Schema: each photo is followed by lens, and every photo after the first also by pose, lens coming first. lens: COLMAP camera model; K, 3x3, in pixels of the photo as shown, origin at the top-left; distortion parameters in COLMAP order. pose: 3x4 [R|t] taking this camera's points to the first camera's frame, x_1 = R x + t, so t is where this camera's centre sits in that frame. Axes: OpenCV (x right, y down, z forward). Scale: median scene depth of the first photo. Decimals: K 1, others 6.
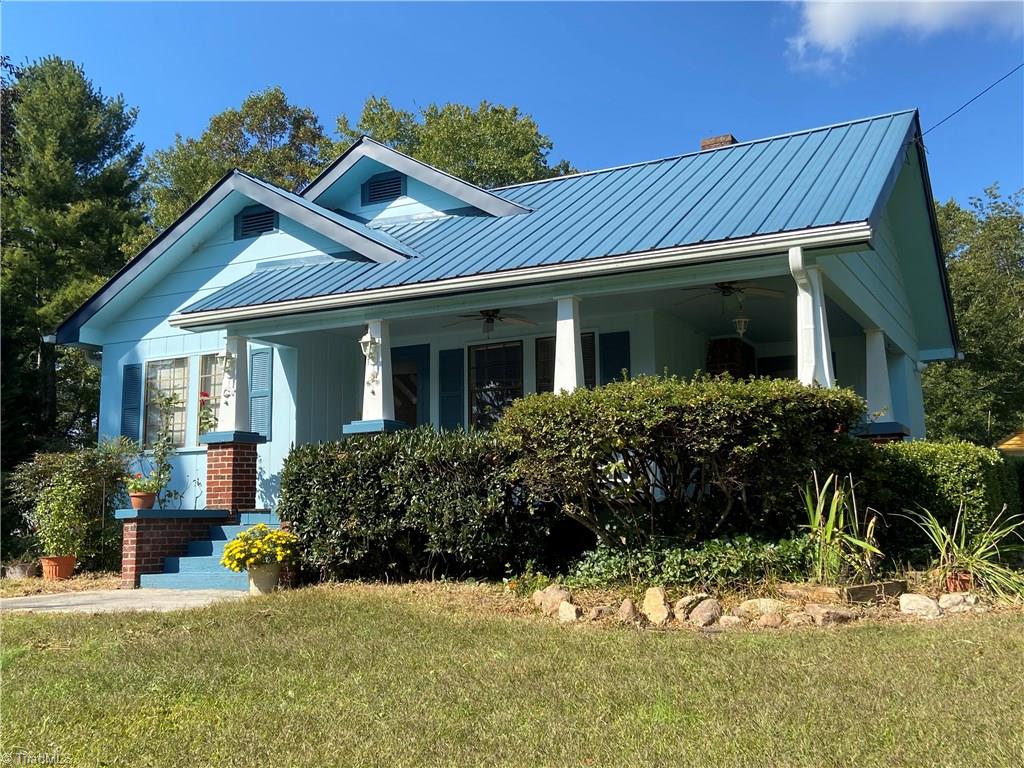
lens RADIAL K [[1000.9, 0, 512.4], [0, 1000.9, 381.3], [0, 0, 1]] dist [0.012450, 0.000000]
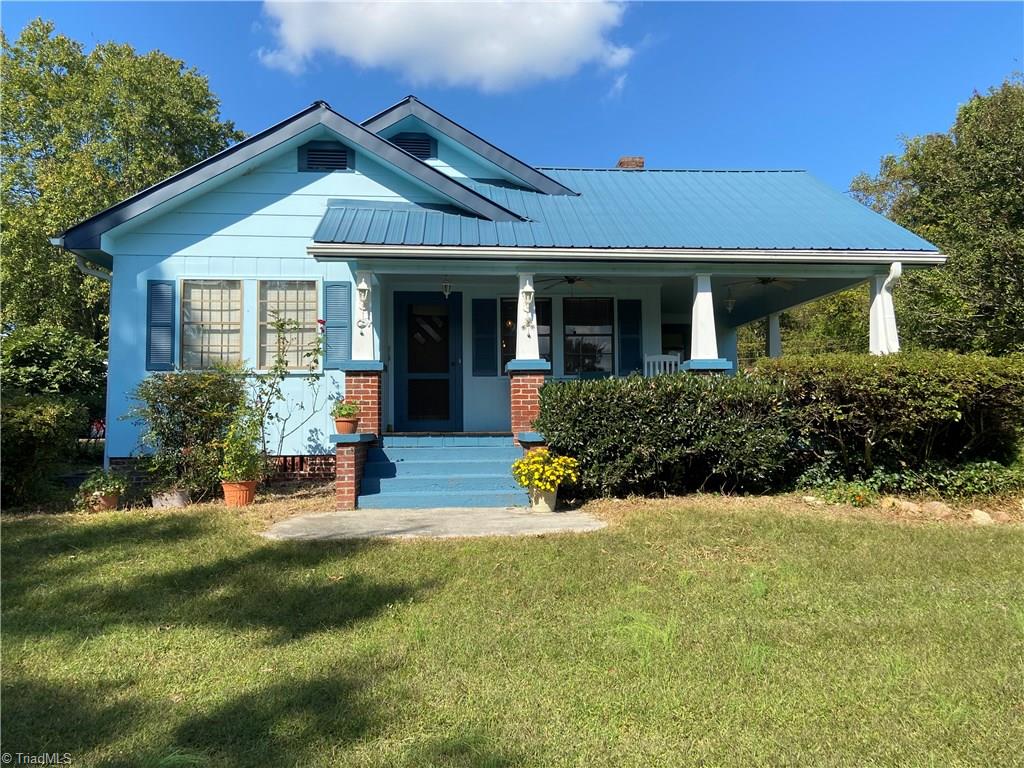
lens RADIAL K [[786.0, 0, 512.0], [0, 786.0, 389.0], [0, 0, 1]] dist [0.038574, -0.000392]
pose [[0.858234, 0.035884, 0.512003, -0.576959], [-0.077542, 0.995168, 0.060230, 0.018063], [-0.507368, -0.091393, 0.856870, 0.201109]]
